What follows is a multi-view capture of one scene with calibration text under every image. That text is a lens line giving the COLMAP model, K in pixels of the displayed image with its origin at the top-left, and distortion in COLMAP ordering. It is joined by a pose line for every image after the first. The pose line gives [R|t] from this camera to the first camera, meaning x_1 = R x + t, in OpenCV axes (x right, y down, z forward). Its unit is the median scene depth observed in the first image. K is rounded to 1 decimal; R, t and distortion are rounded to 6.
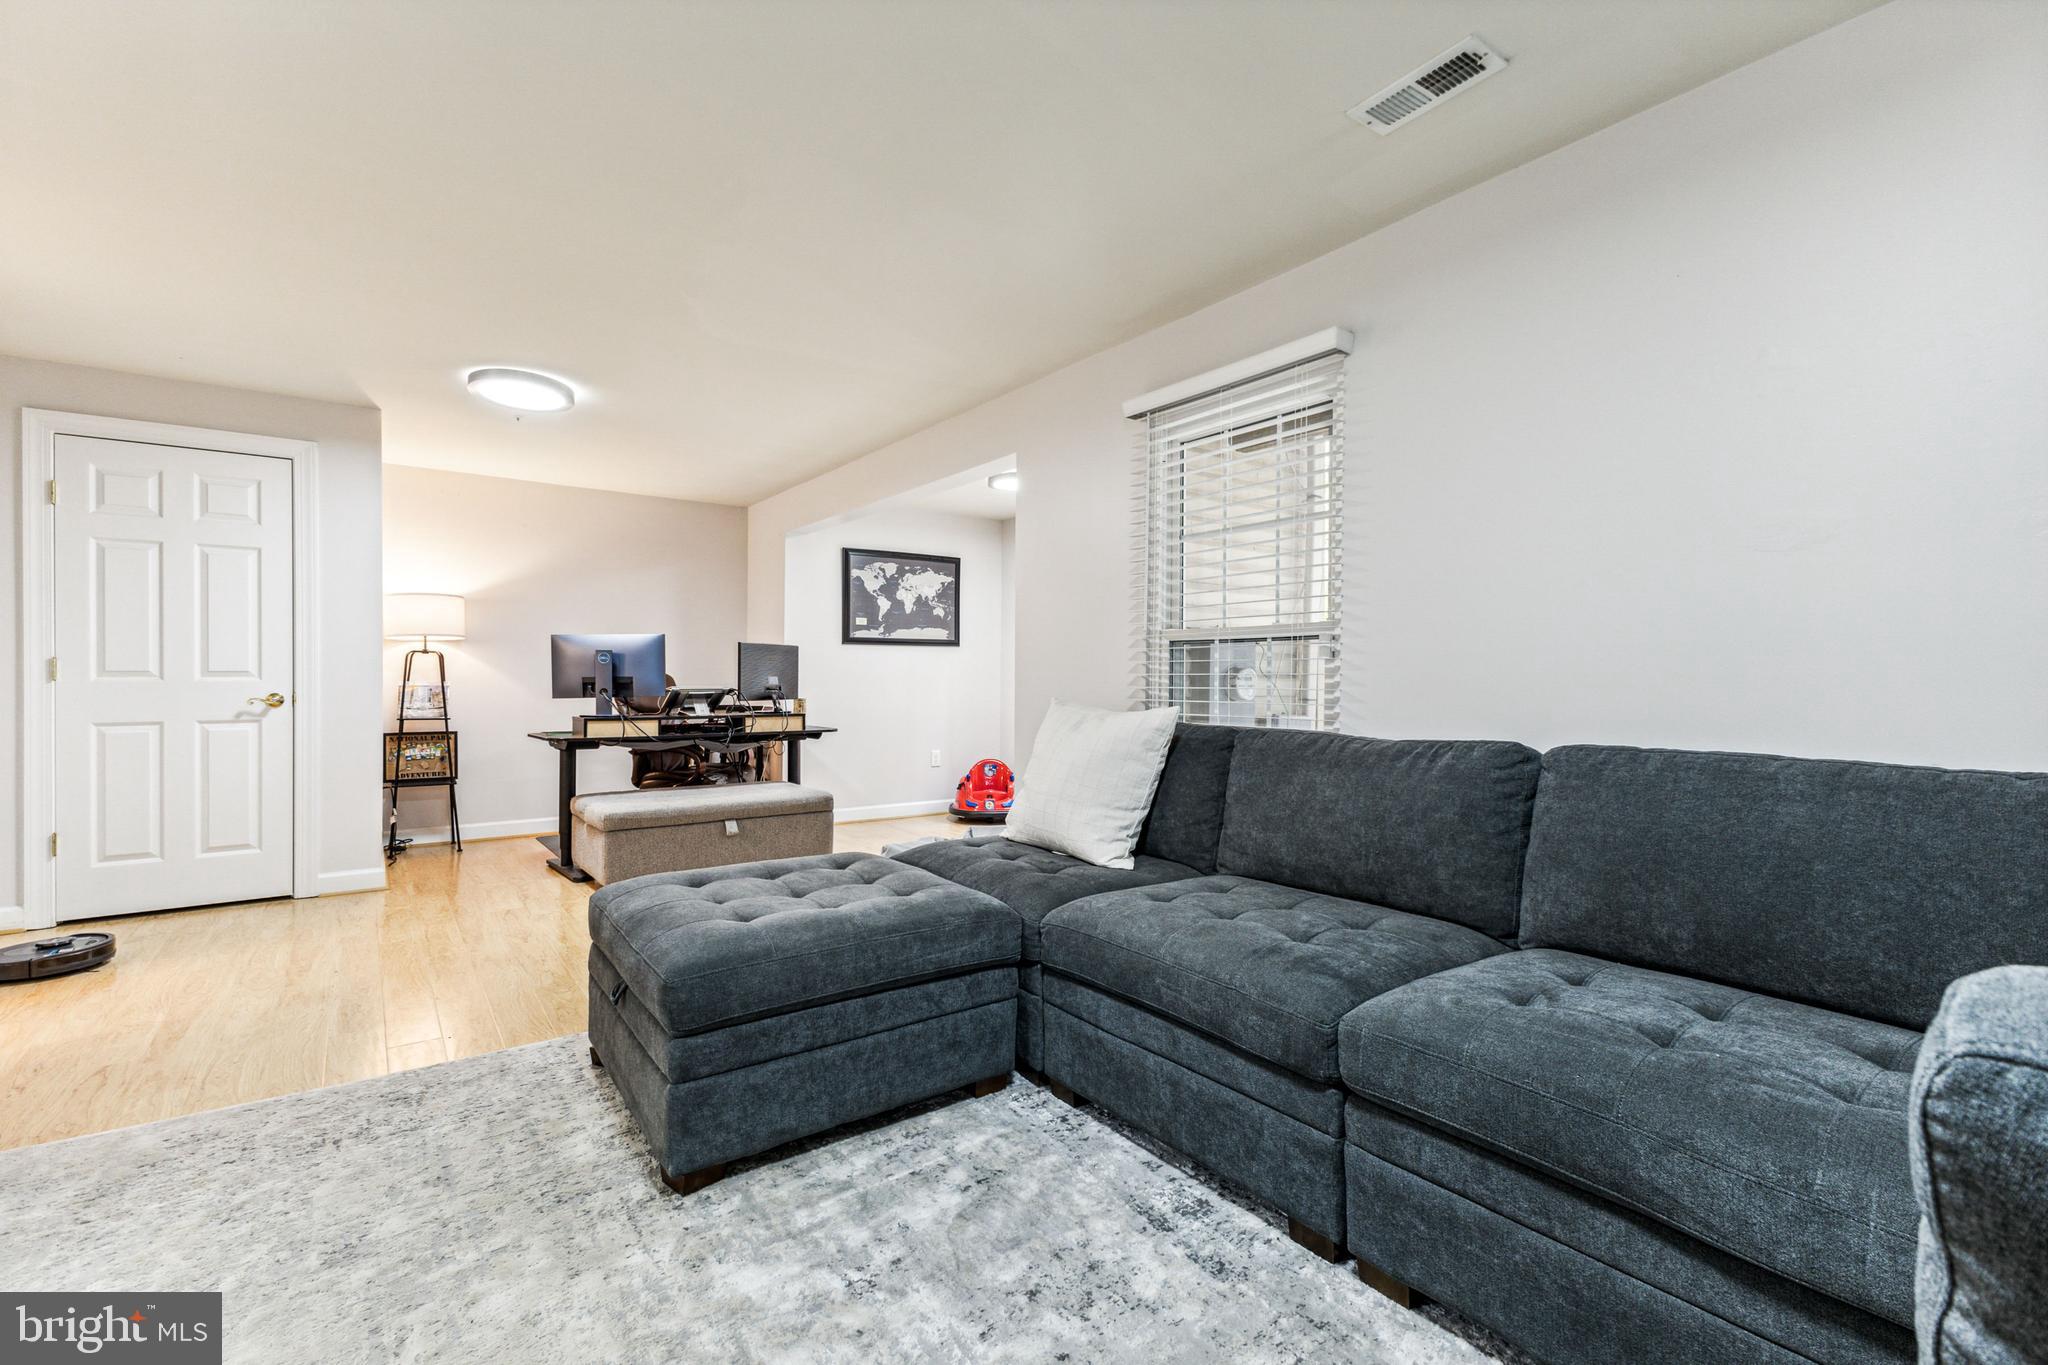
lens RADIAL K [[914.6, 0, 1041.8], [0, 914.6, 676.4], [0, 0, 1]] dist [0.003298, 0.000343]
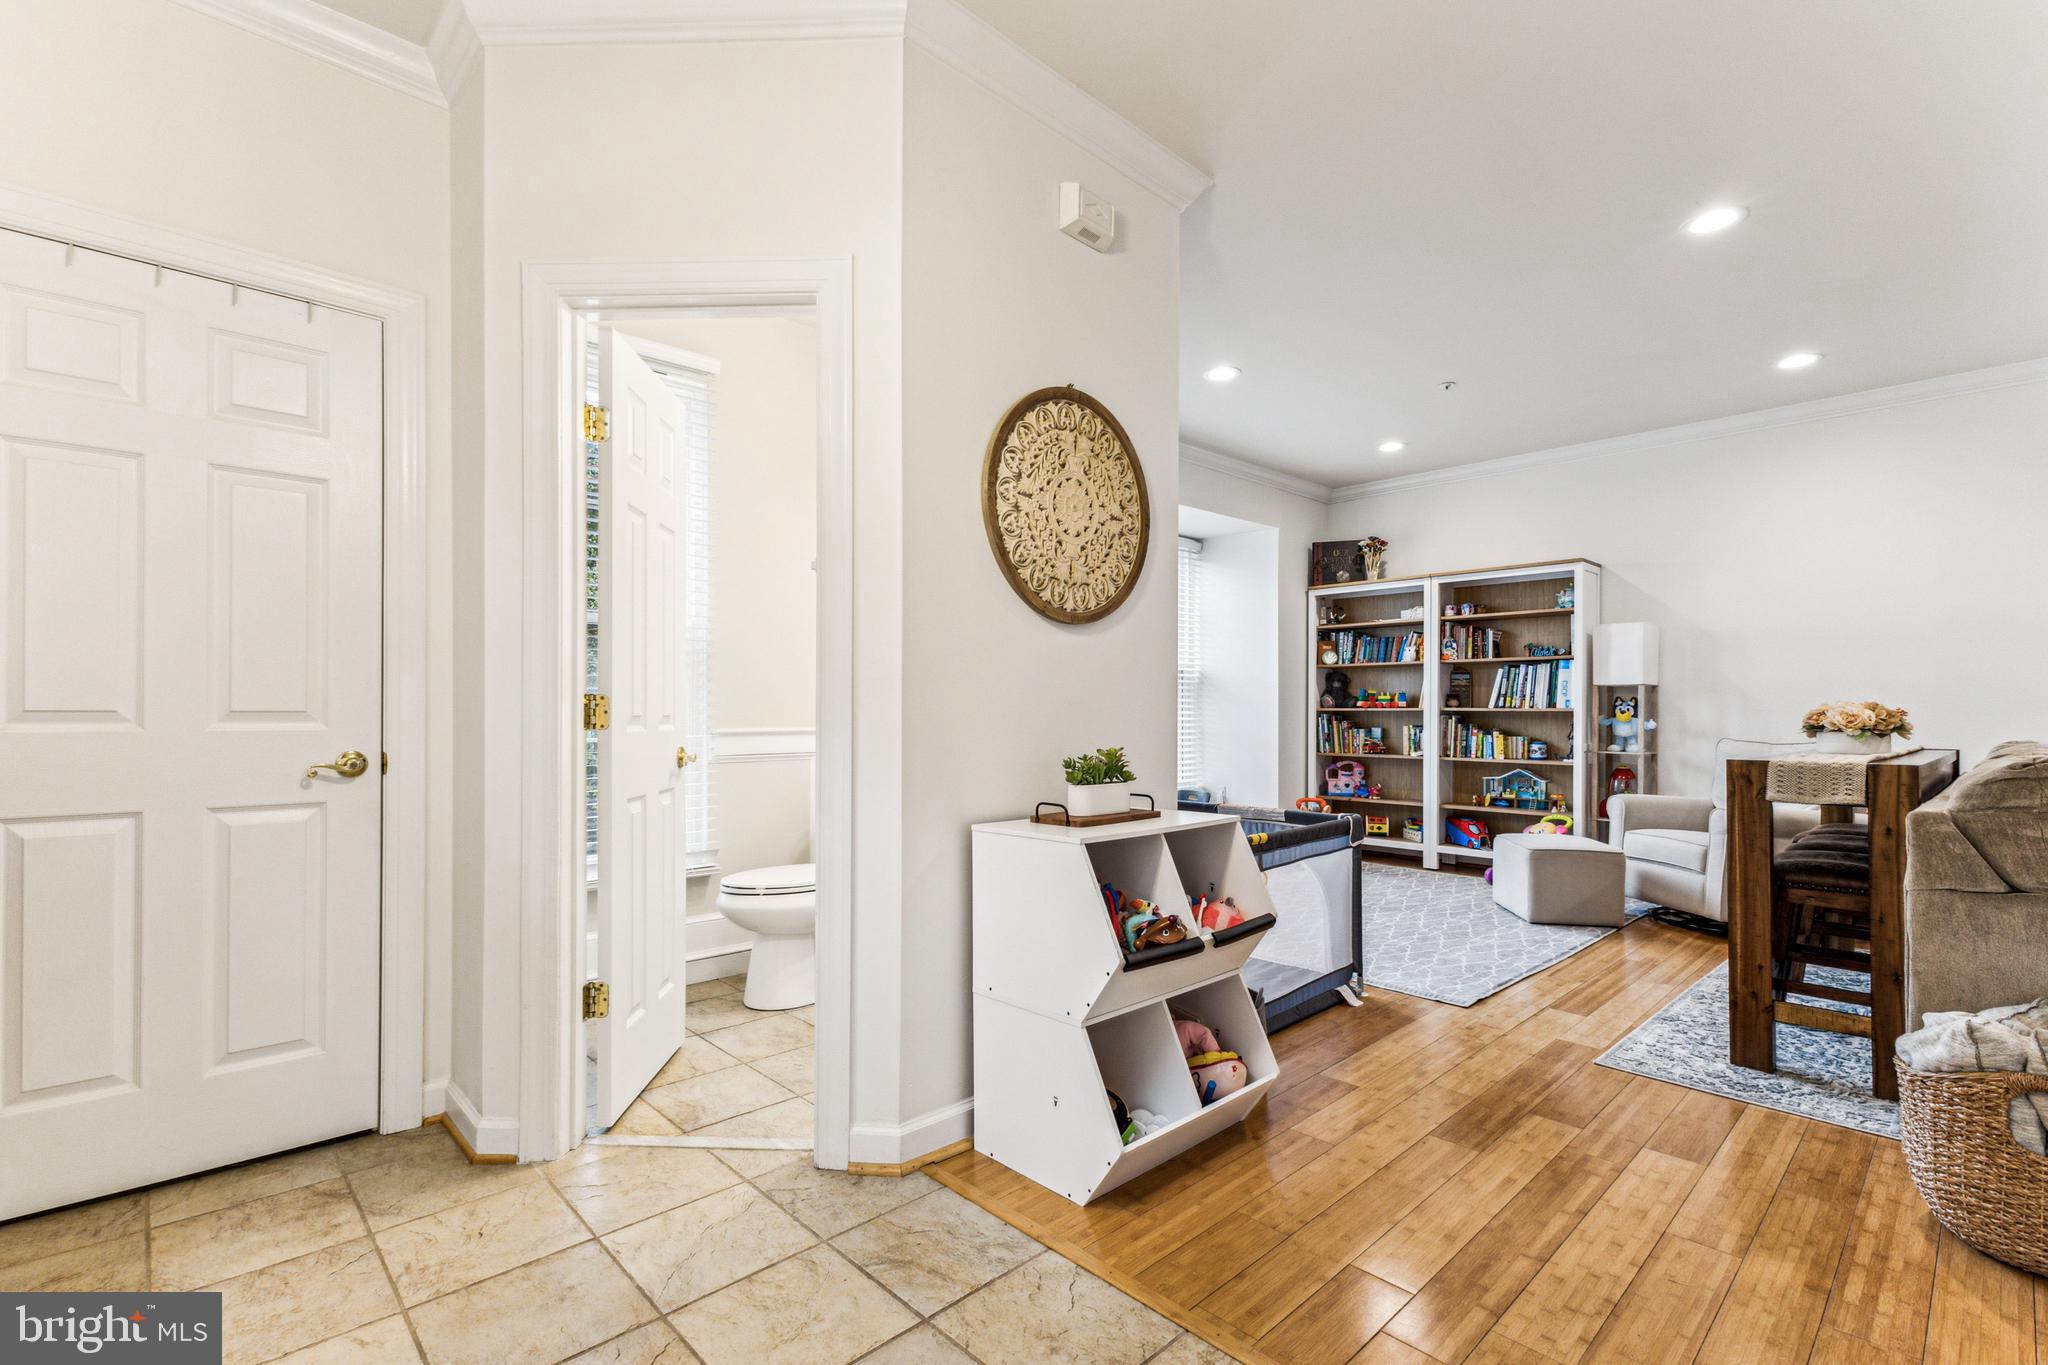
lens RADIAL K [[914.6, 0, 1006.5], [0, 914.6, 694.6], [0, 0, 1]] dist [0.003298, 0.000343]
pose [[0.994048, 0.002541, 0.108912, -0.530396], [0.000601, 0.999585, -0.028808, 0.000023], [-0.108940, 0.028702, 0.993634, 0.435152]]
